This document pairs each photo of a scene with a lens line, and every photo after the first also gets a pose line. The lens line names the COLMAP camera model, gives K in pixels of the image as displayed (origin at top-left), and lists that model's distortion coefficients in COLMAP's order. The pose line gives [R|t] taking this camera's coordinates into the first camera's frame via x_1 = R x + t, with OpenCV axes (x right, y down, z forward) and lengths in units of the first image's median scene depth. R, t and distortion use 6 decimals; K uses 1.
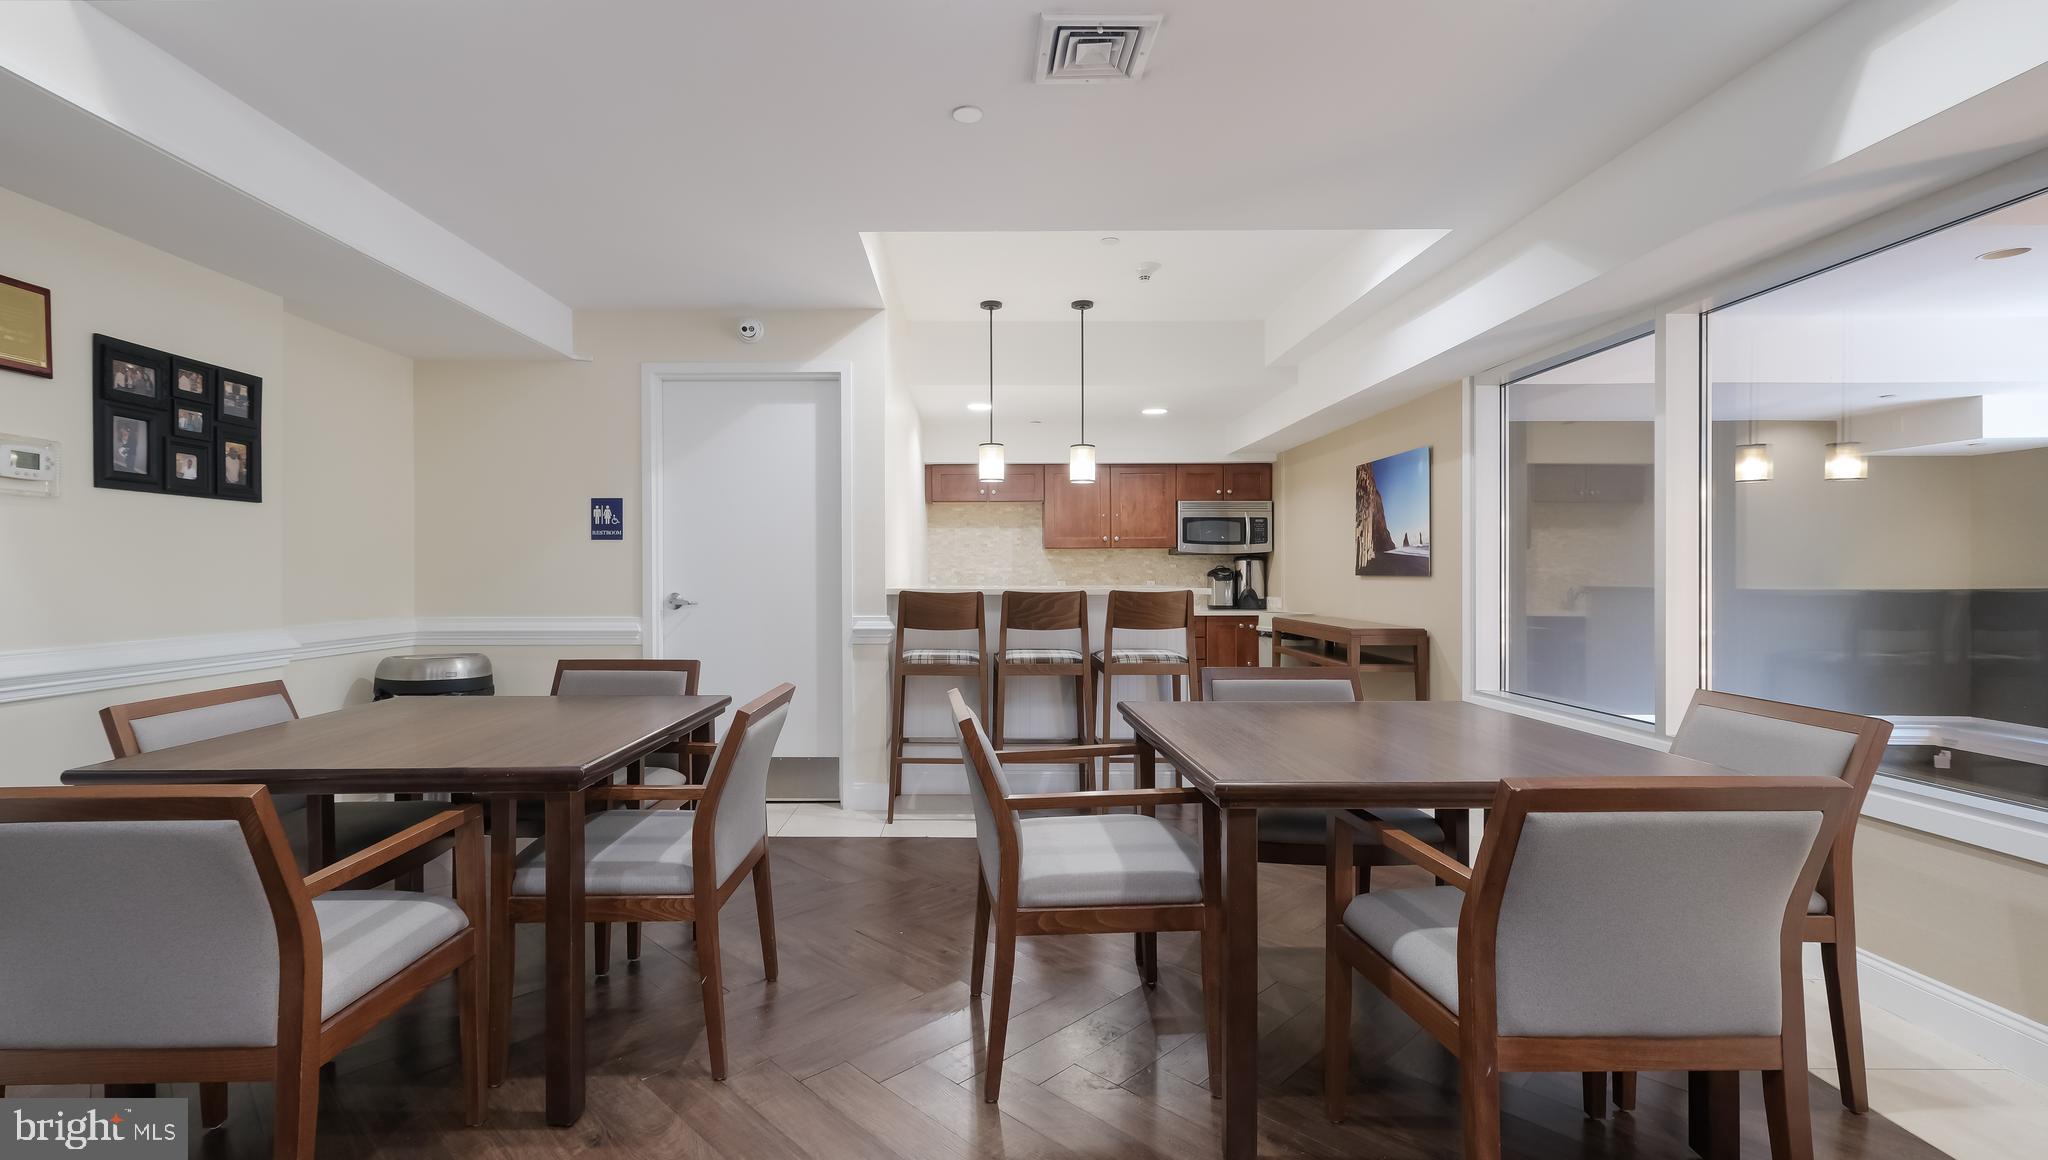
lens RADIAL K [[875.9, 0, 1024.0], [0, 875.9, 580.0], [0, 0, 1]] dist [0.000446, -0.000064]
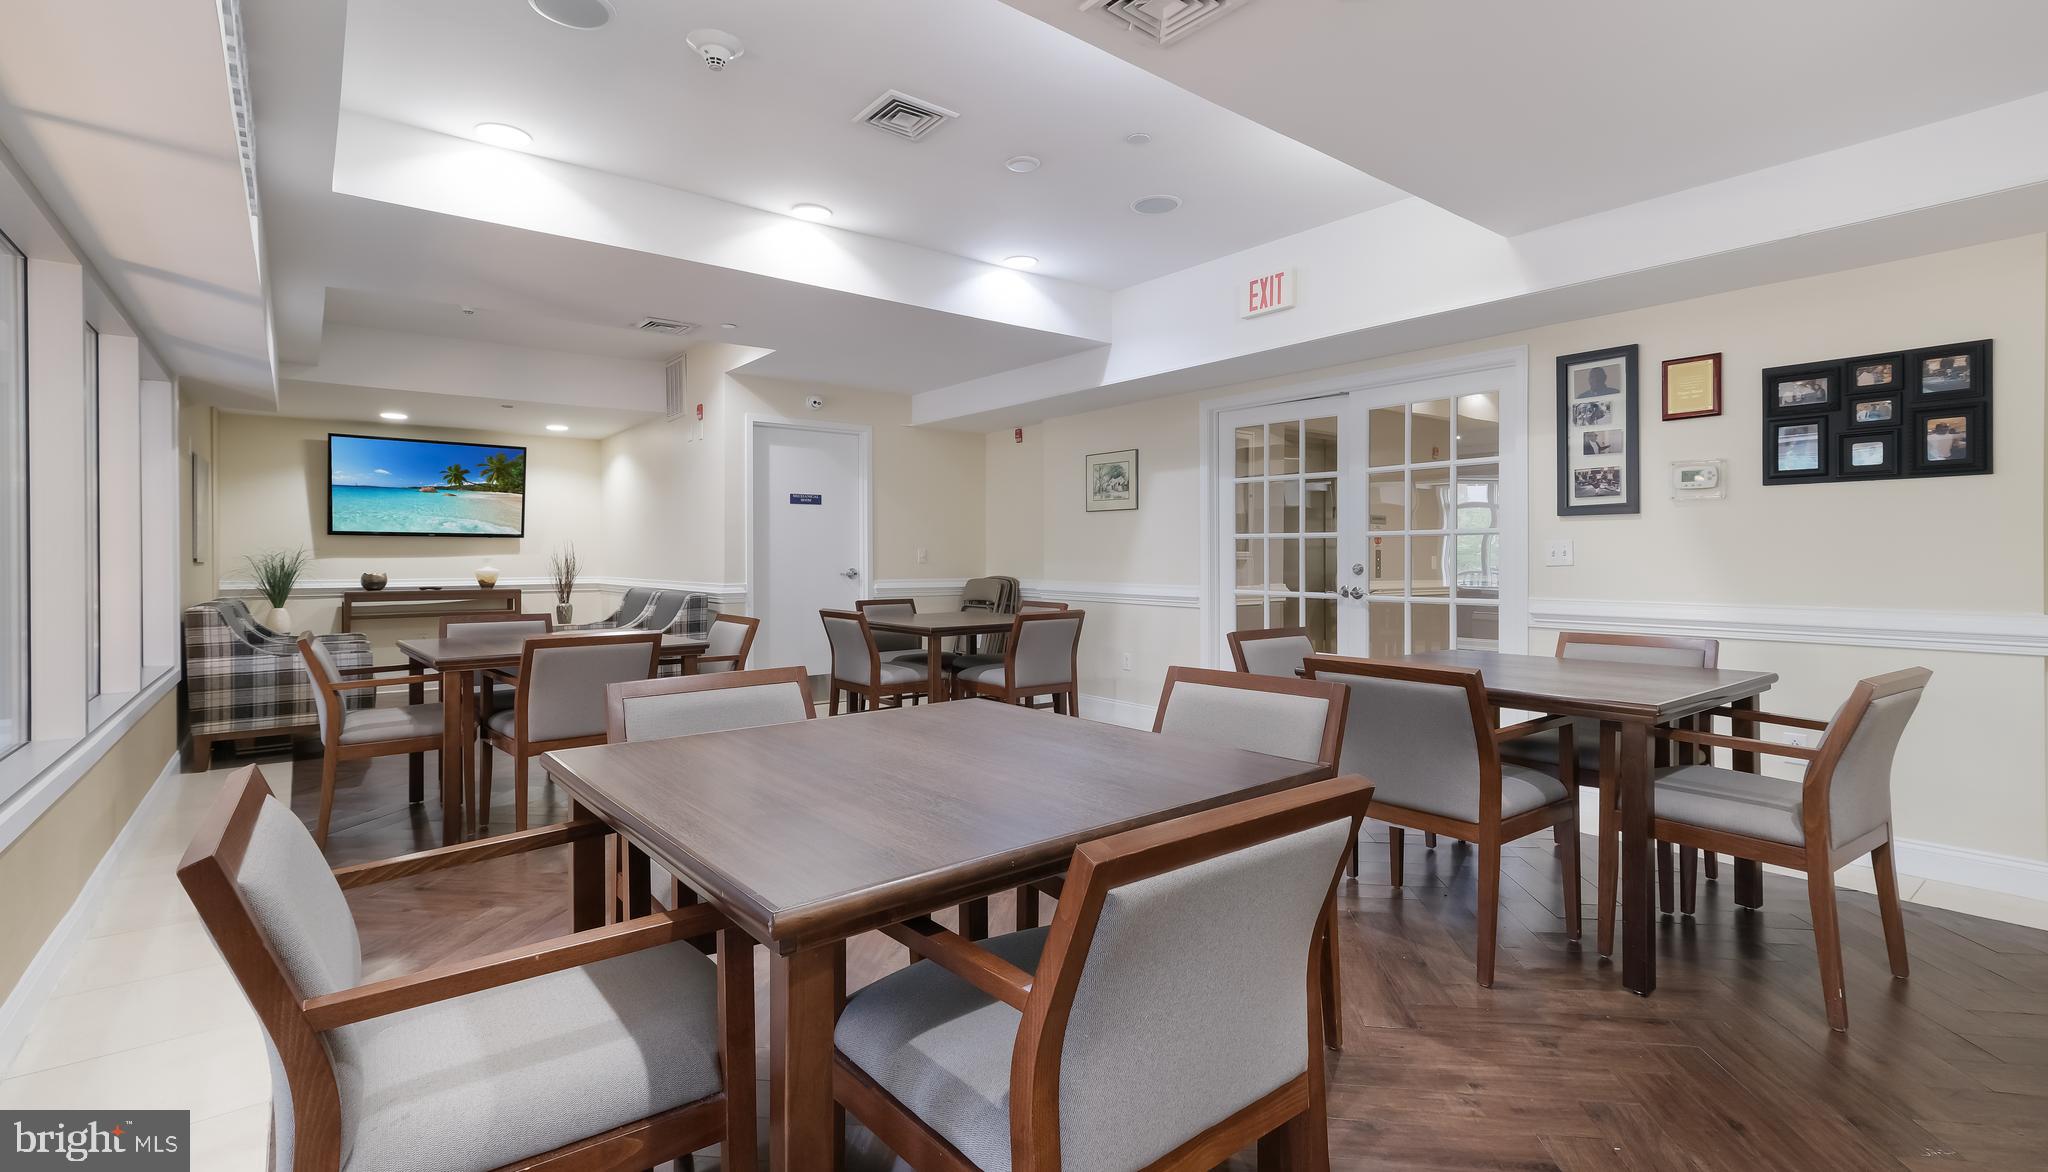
lens RADIAL K [[914.5, 0, 1024.0], [0, 914.5, 586.0], [0, 0, 1]] dist [0.000362, 0.000087]
pose [[-0.790094, 0.008817, -0.612922, 0.596877], [-0.011272, 0.999518, 0.028910, 0.015719], [0.612881, 0.029751, -0.789615, 1.274733]]
